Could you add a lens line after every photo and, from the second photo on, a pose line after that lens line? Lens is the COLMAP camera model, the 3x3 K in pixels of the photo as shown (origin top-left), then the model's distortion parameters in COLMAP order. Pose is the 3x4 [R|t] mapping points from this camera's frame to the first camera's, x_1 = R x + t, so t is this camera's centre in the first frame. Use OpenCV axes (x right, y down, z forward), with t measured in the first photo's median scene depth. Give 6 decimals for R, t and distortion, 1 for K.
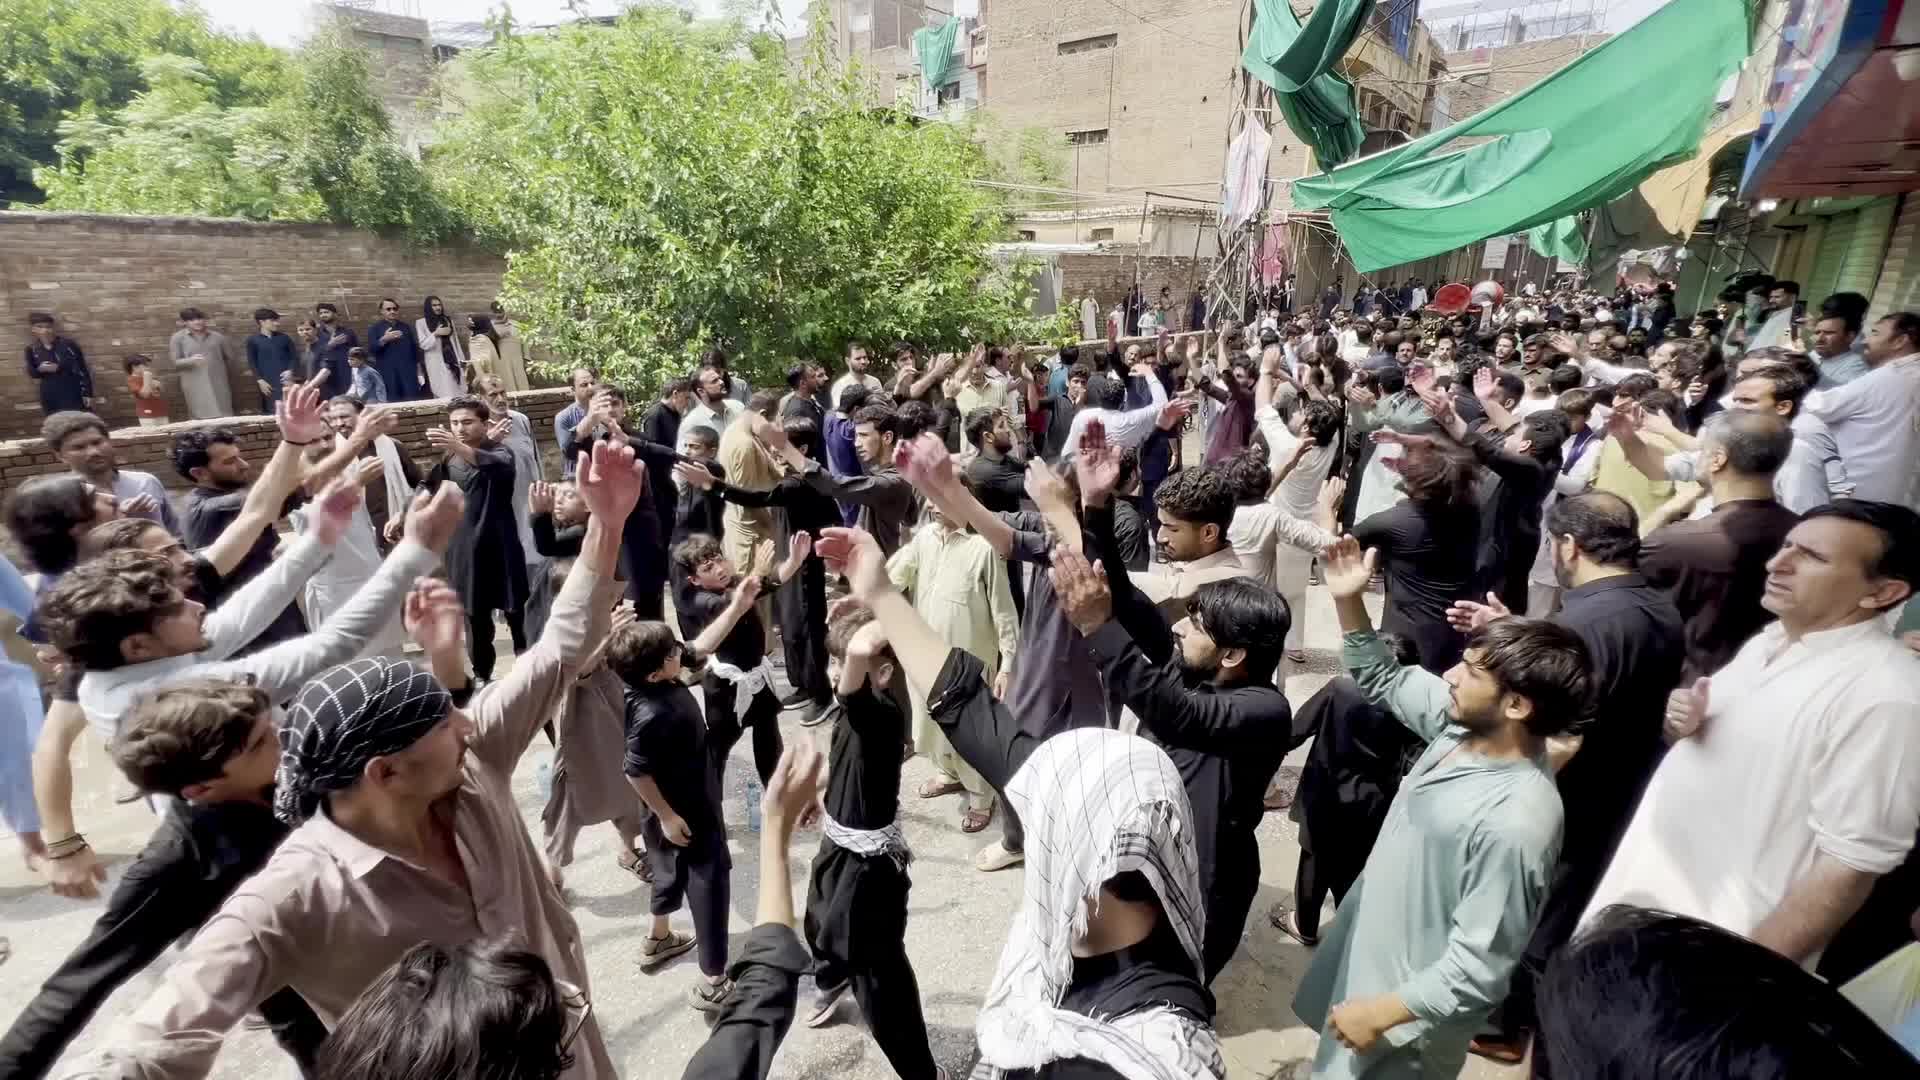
lens RADIAL K [[840.5, 0, 960.0], [0, 840.5, 540.0], [0, 0, 1]] dist [-0.002111, 0.000483]
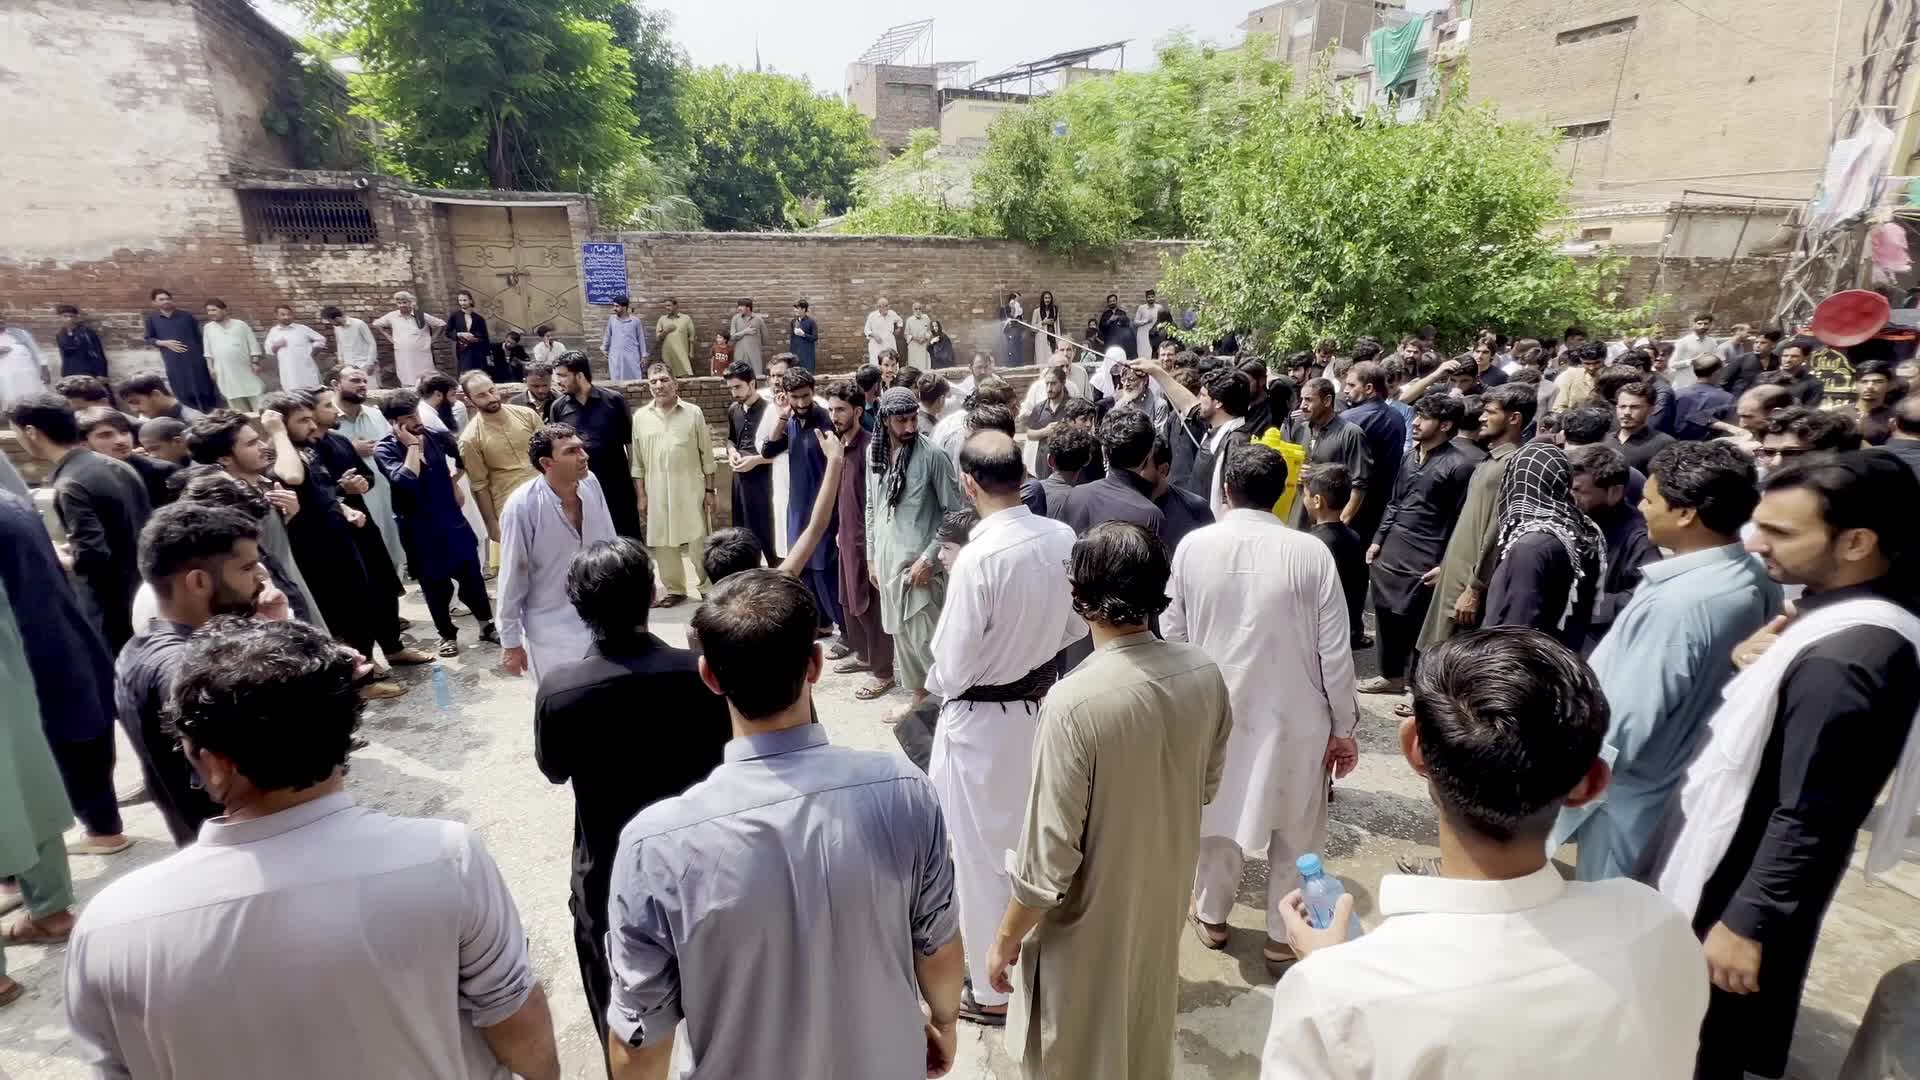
lens RADIAL K [[840.5, 0, 960.0], [0, 840.5, 540.0], [0, 0, 1]] dist [-0.002111, 0.000483]
pose [[0.916860, 0.118940, -0.381080, -0.085974], [-0.121097, 0.992470, 0.018408, 0.045262], [0.380400, 0.029270, 0.924359, -0.132057]]
